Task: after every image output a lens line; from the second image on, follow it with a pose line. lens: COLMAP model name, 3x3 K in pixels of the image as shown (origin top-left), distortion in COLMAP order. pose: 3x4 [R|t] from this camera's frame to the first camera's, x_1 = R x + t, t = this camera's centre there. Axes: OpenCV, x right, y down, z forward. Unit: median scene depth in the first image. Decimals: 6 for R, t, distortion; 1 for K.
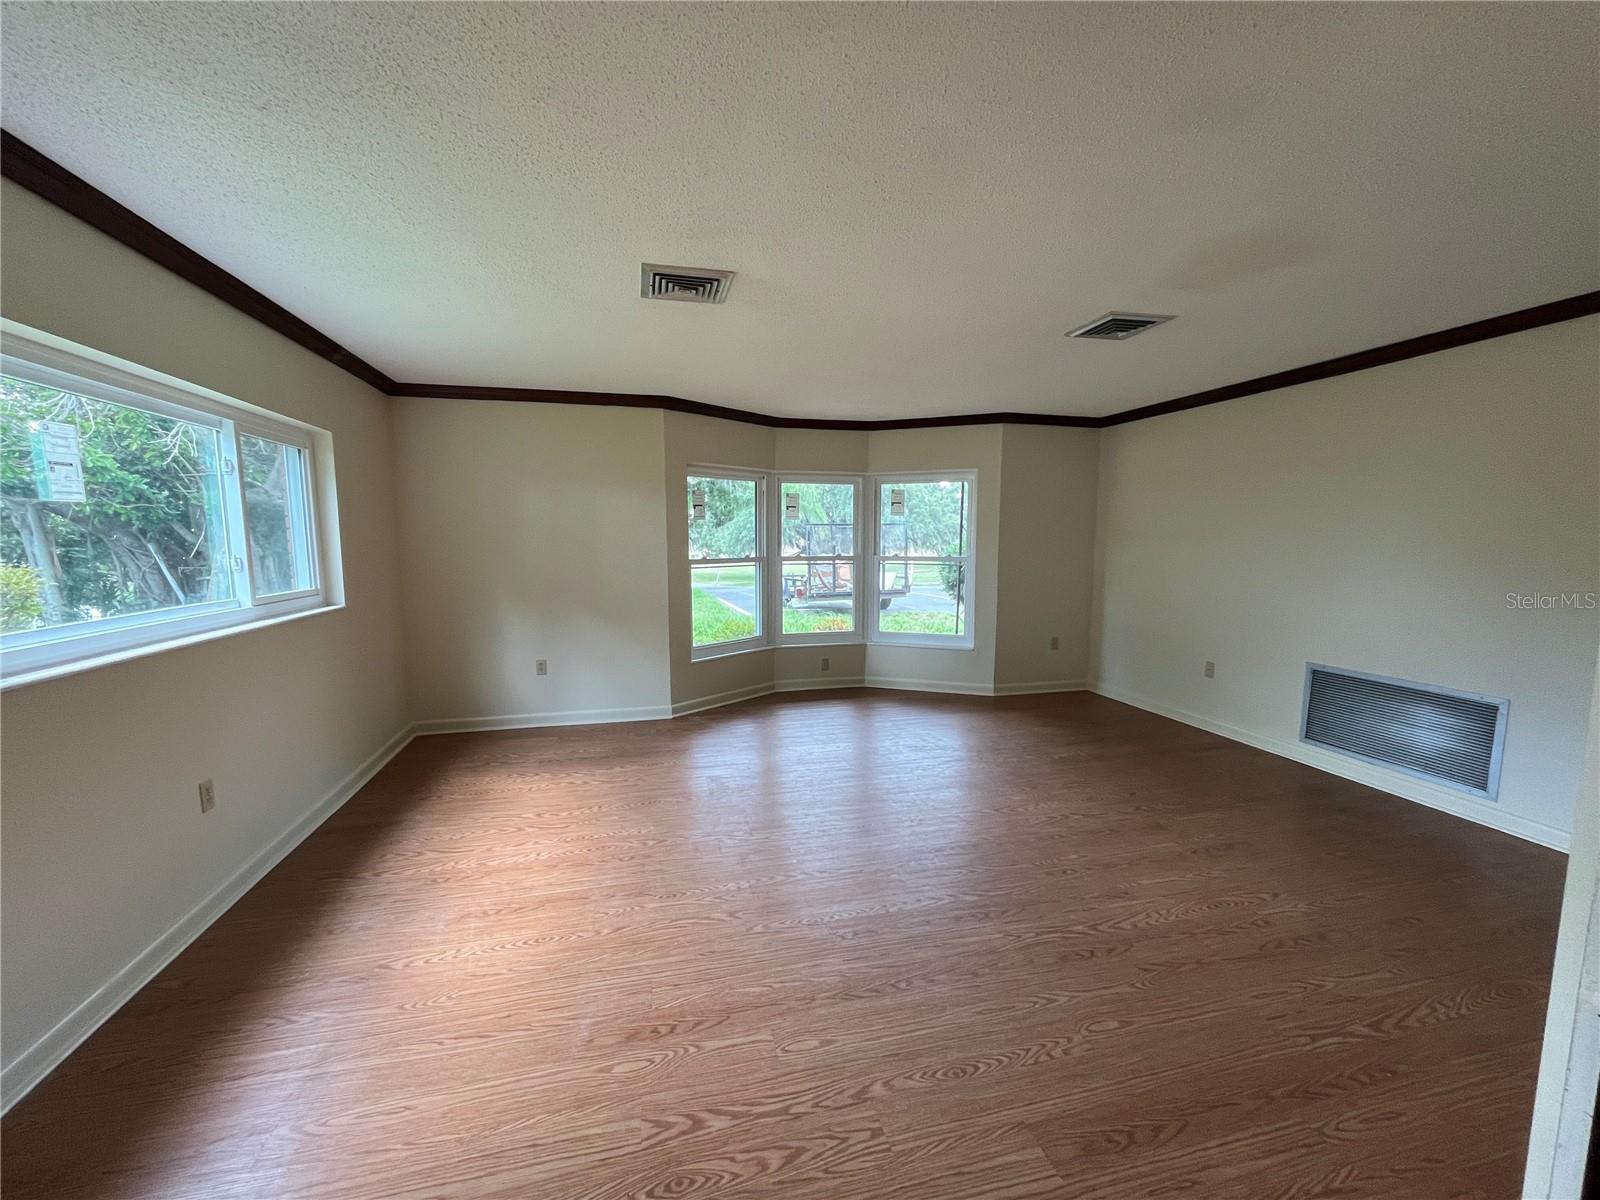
lens RADIAL K [[644.6, 0, 799.2], [0, 644.6, 604.5], [0, 0, 1]] dist [-0.003677, -0.000460]
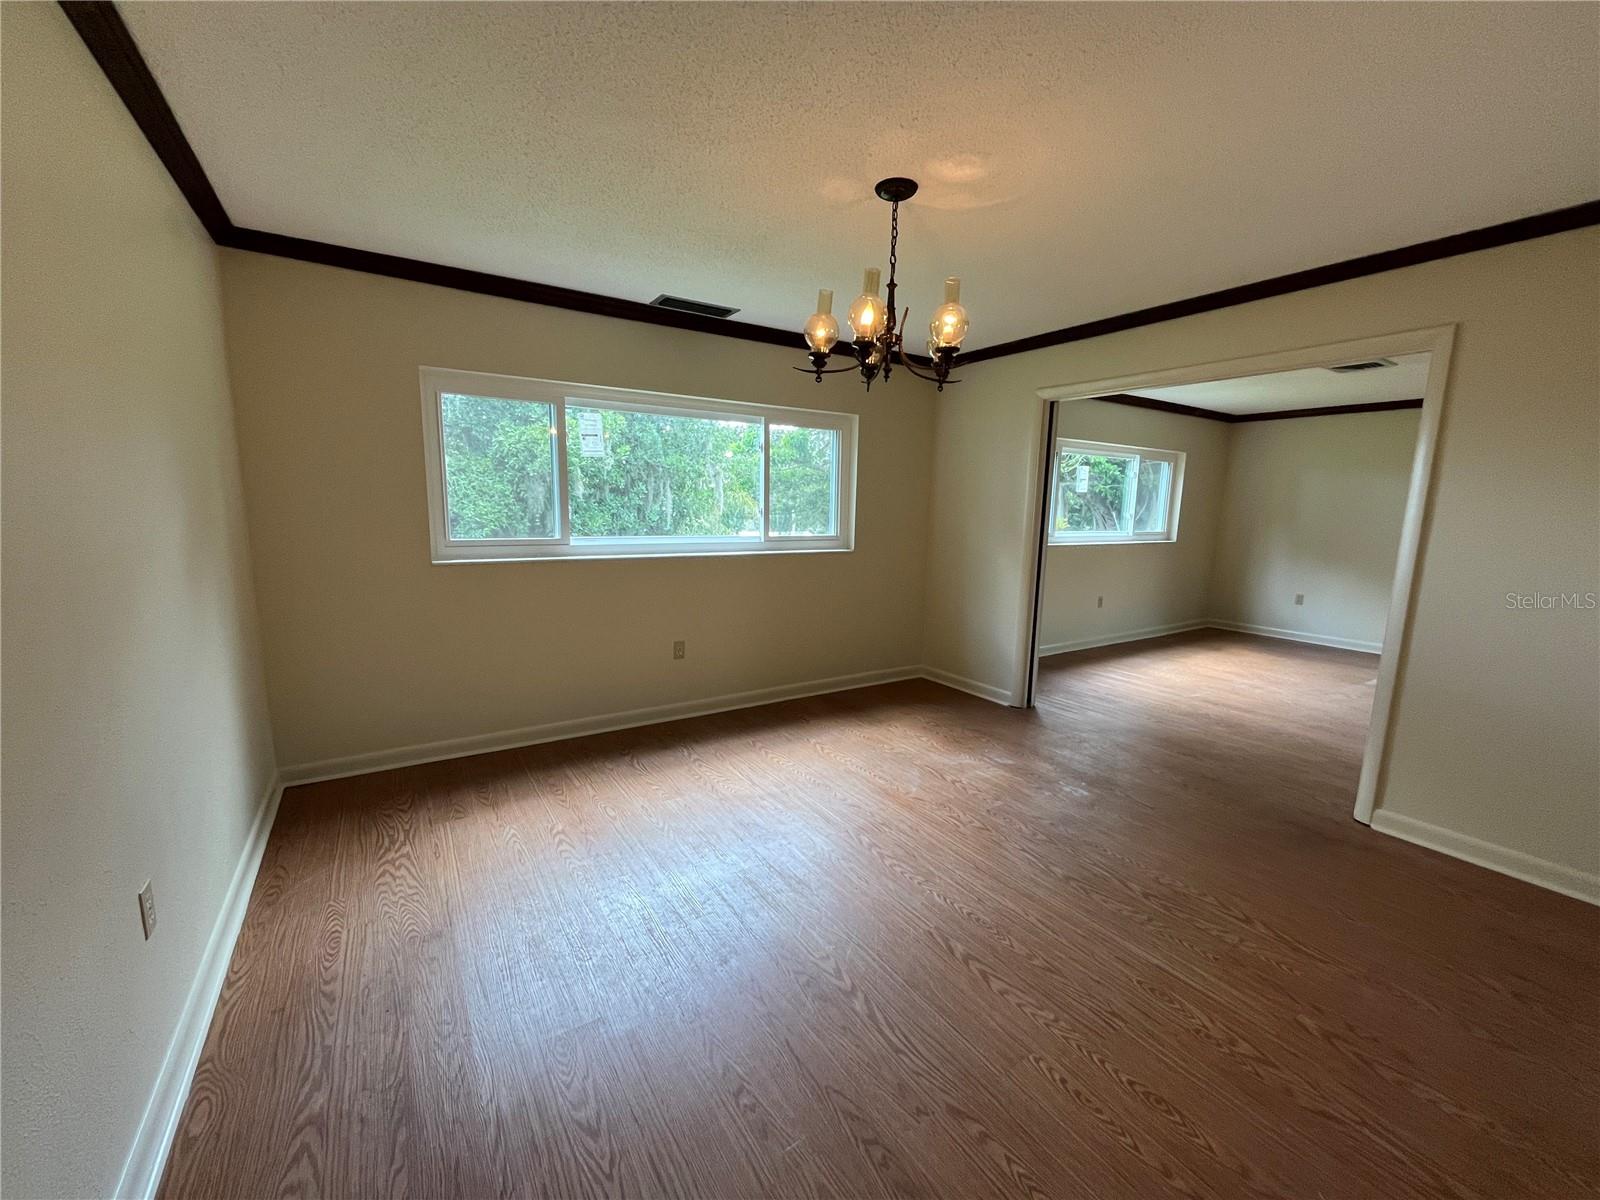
lens RADIAL K [[644.6, 0, 802.3], [0, 644.6, 603.2], [0, 0, 1]] dist [-0.003677, -0.000460]
pose [[0.323381, 0.157874, -0.933006, 0.207672], [-0.125285, 0.984447, 0.123154, 0.023538], [0.937938, 0.077066, 0.338131, -0.189804]]
